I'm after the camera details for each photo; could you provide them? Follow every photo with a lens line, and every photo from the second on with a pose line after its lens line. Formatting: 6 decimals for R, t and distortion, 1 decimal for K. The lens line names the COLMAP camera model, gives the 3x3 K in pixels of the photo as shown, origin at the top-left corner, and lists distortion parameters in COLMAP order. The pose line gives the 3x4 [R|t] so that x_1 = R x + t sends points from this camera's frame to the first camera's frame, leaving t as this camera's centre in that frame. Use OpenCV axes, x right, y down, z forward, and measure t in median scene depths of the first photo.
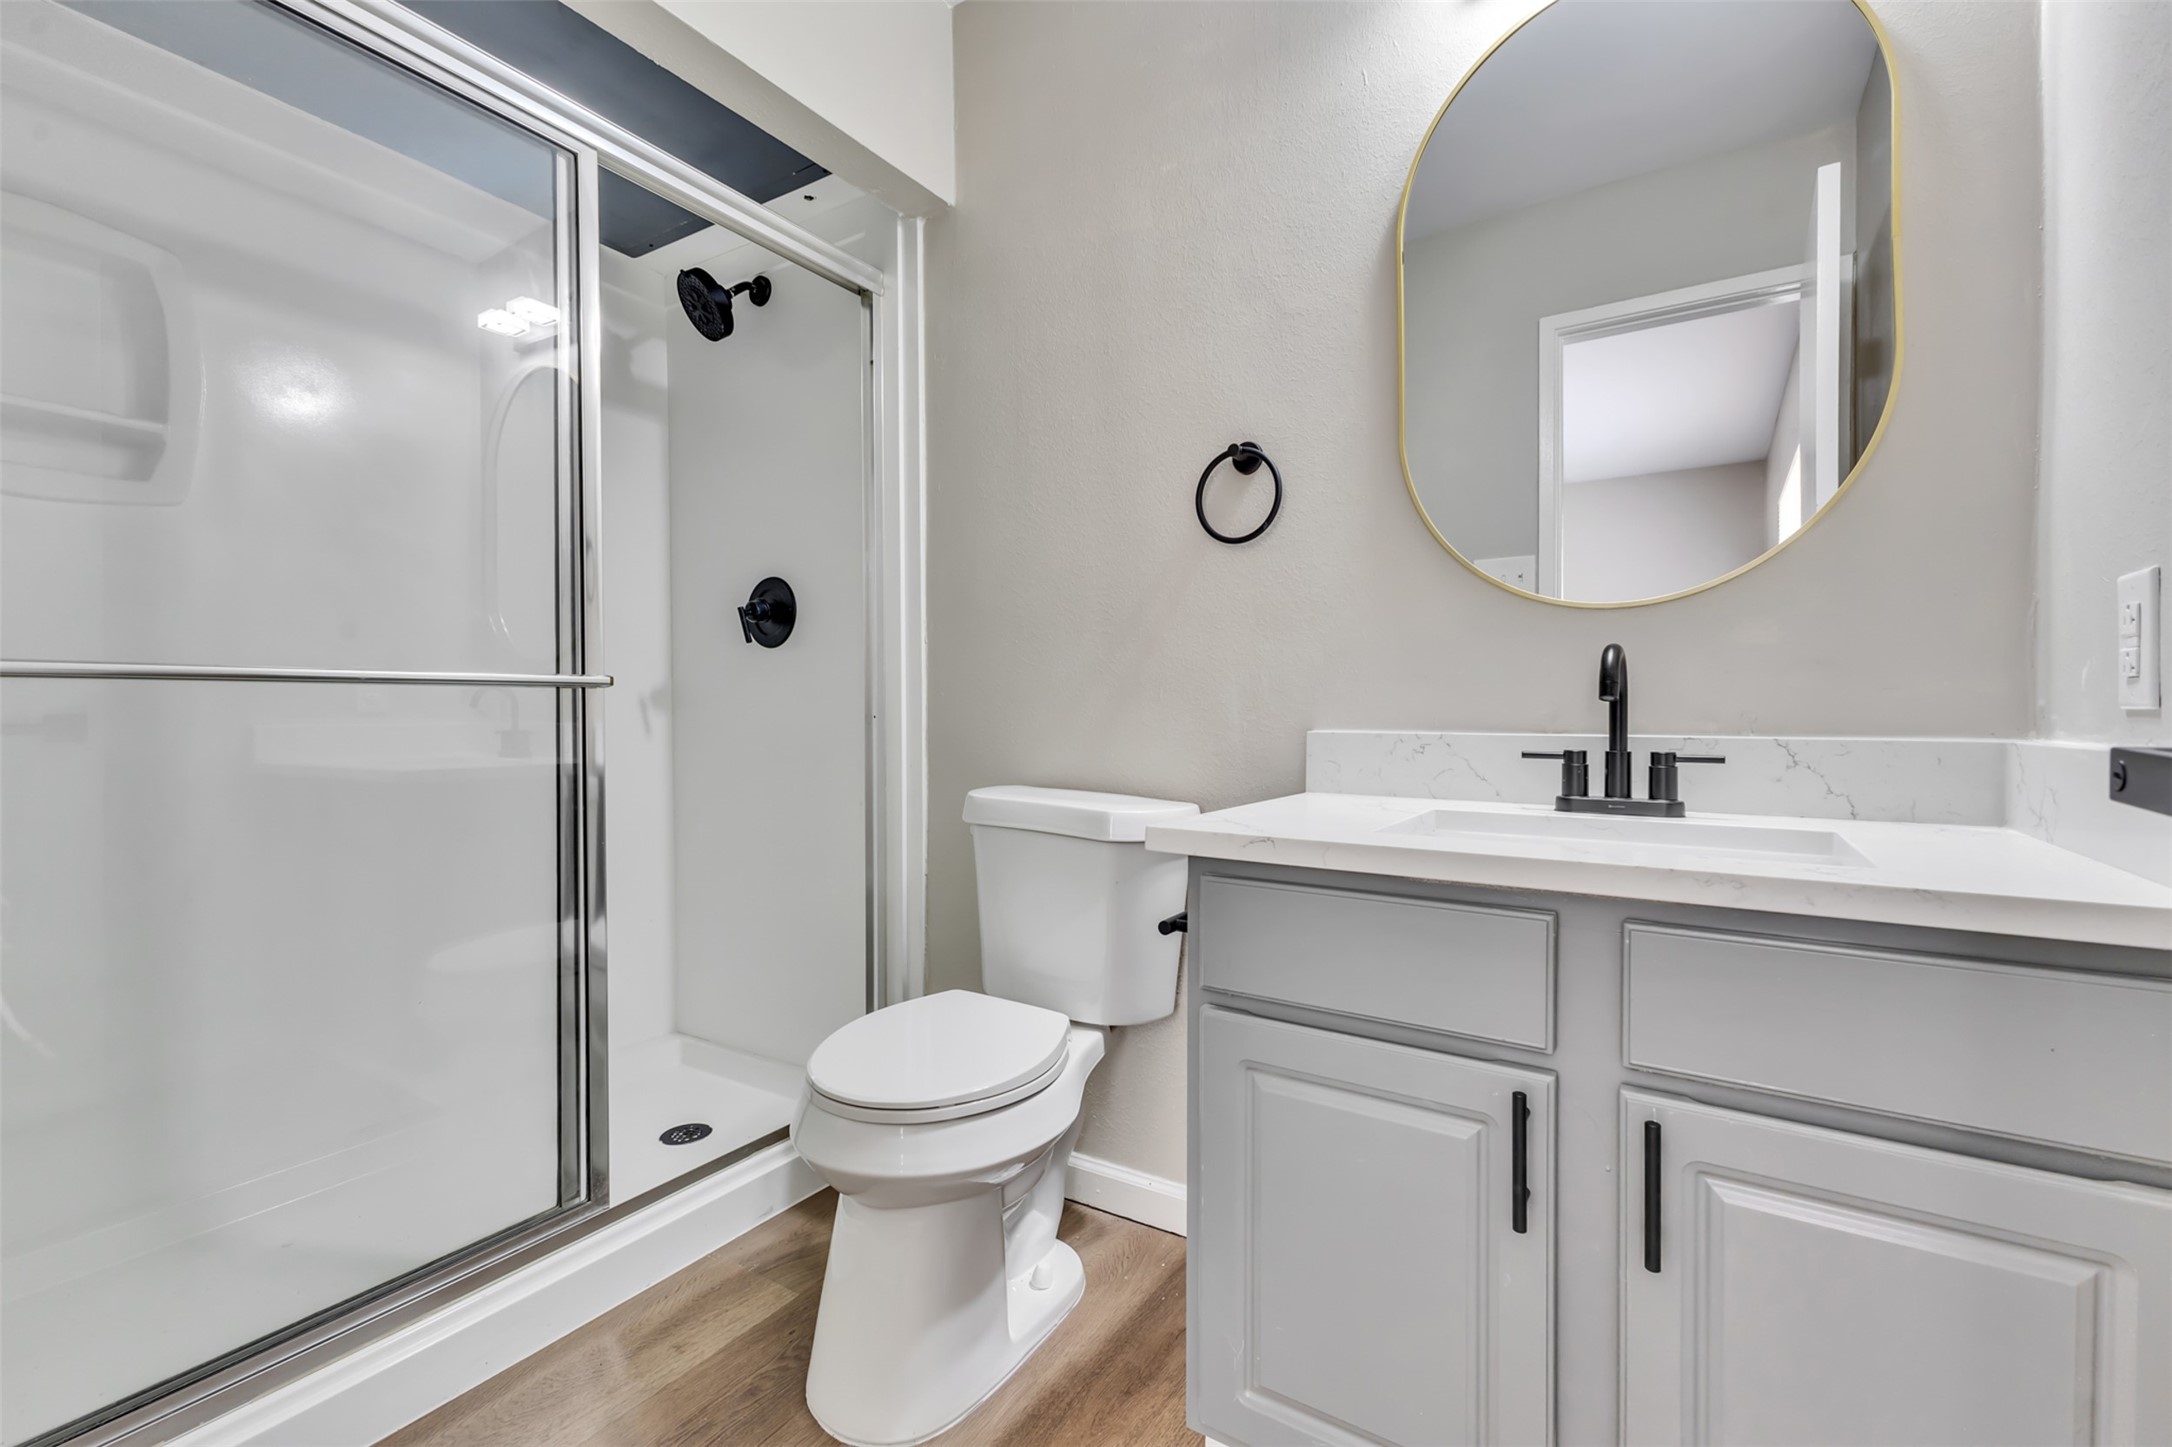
lens RADIAL K [[931.7, 0, 1081.0], [0, 931.7, 701.1], [0, 0, 1]] dist [0.016467, -0.005080]
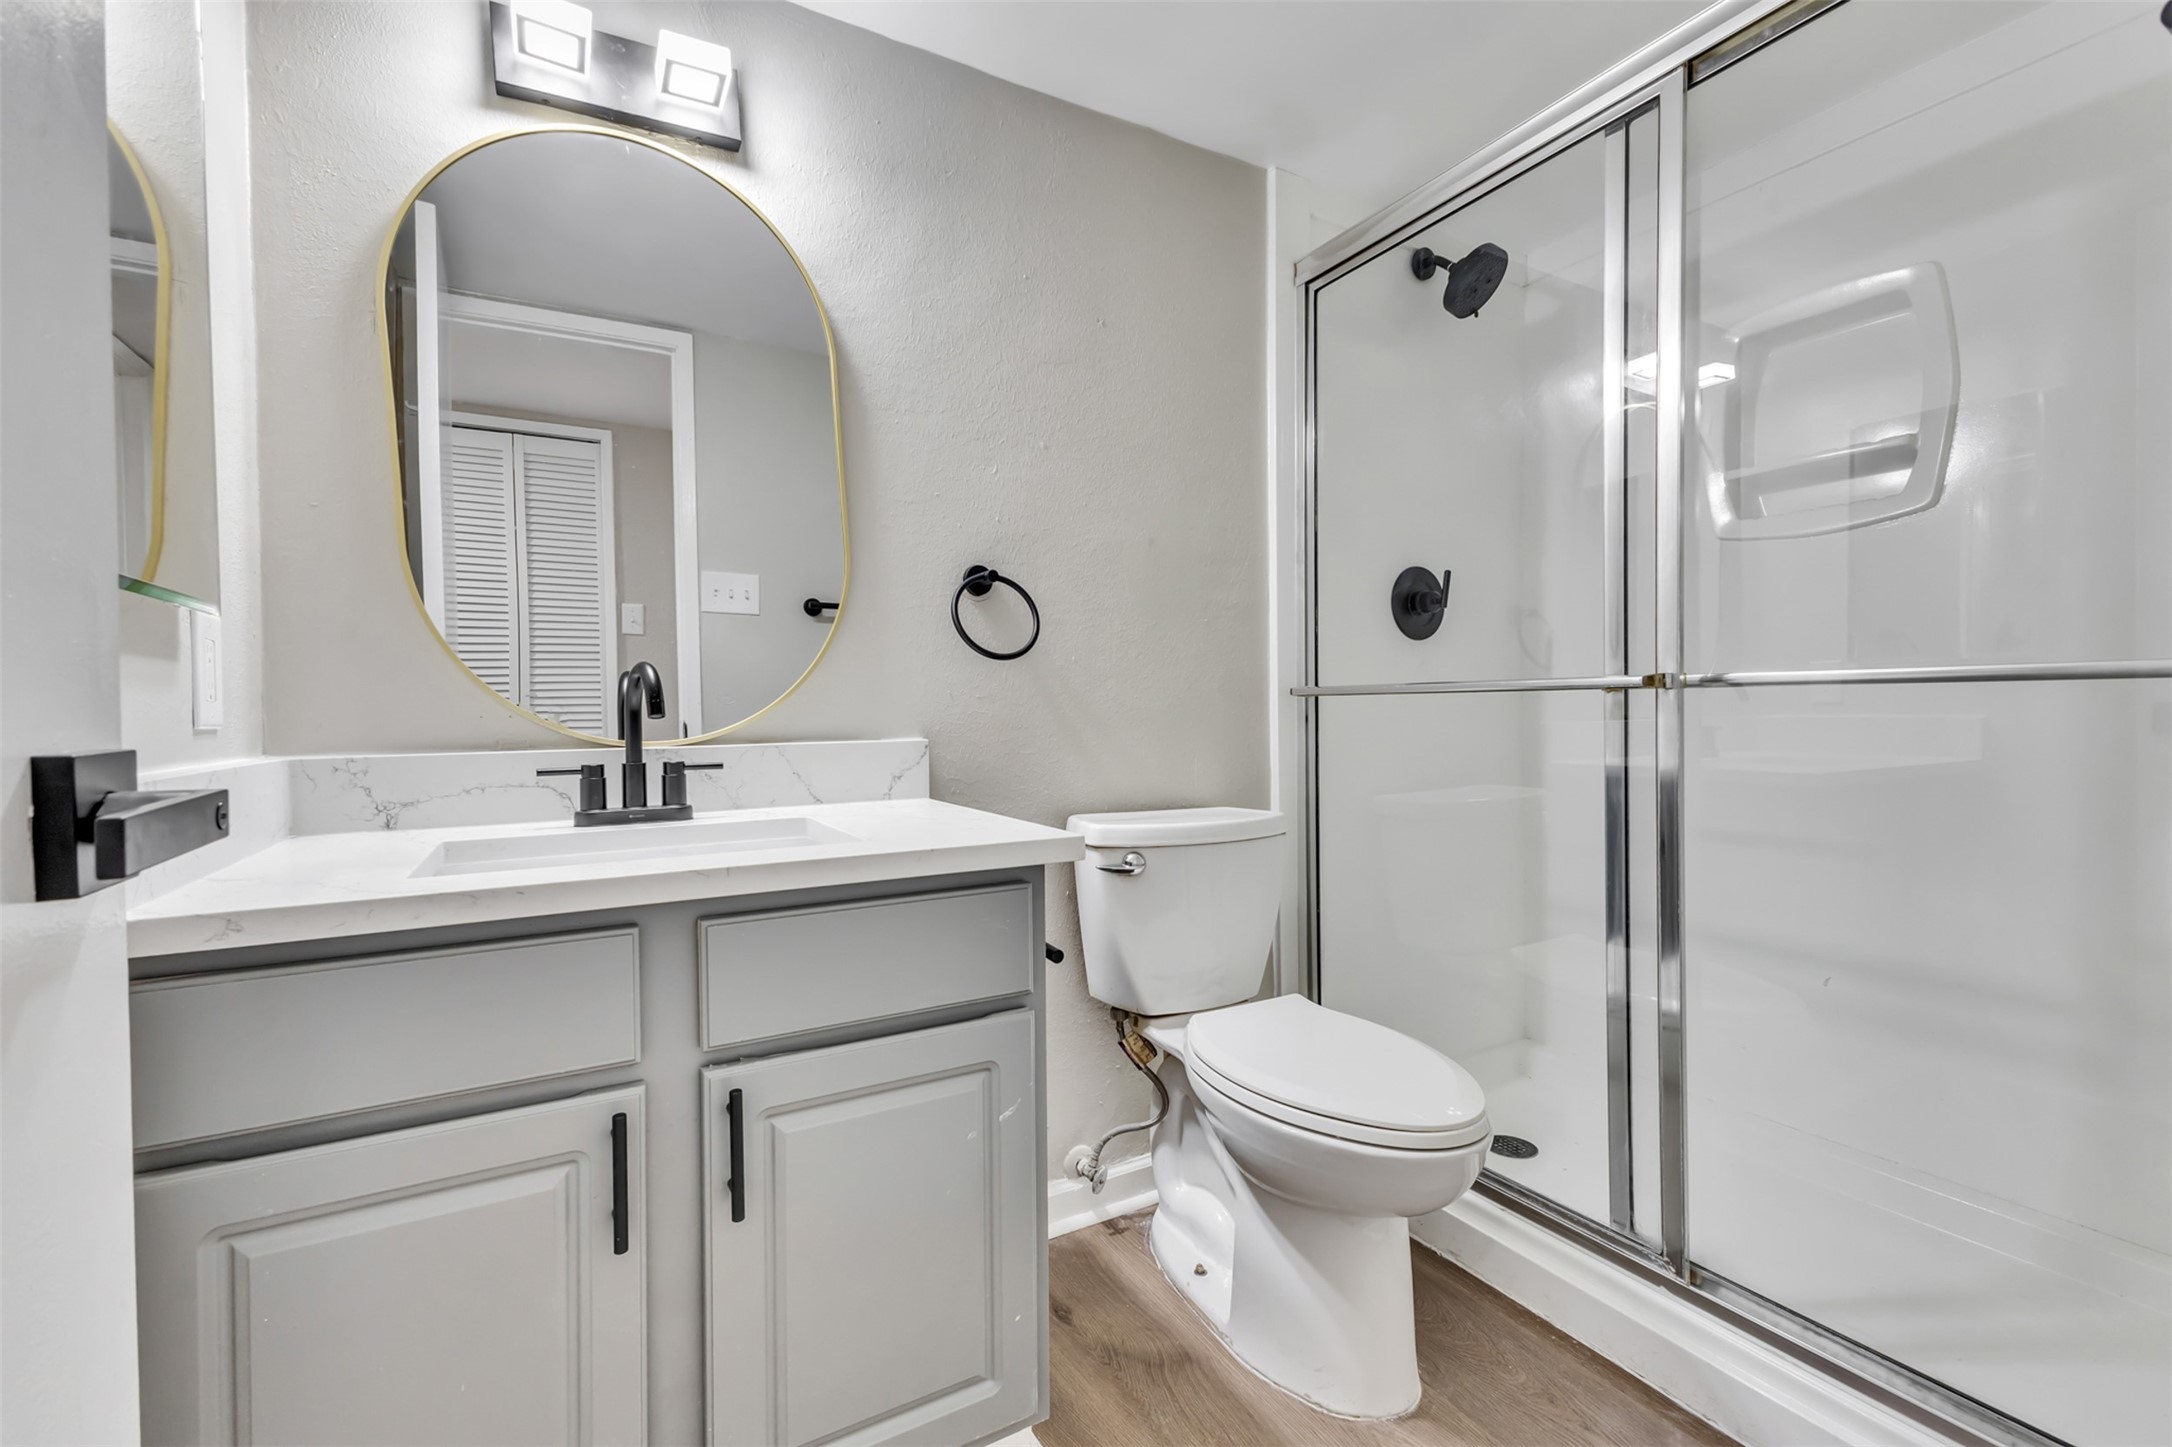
lens RADIAL K [[931.7, 0, 1080.6], [0, 931.7, 739.3], [0, 0, 1]] dist [0.016467, -0.005080]
pose [[0.464104, -0.033771, 0.885136, -0.148123], [0.011440, 0.999418, 0.032133, -0.000418], [-0.885707, -0.004788, 0.464221, 0.103999]]
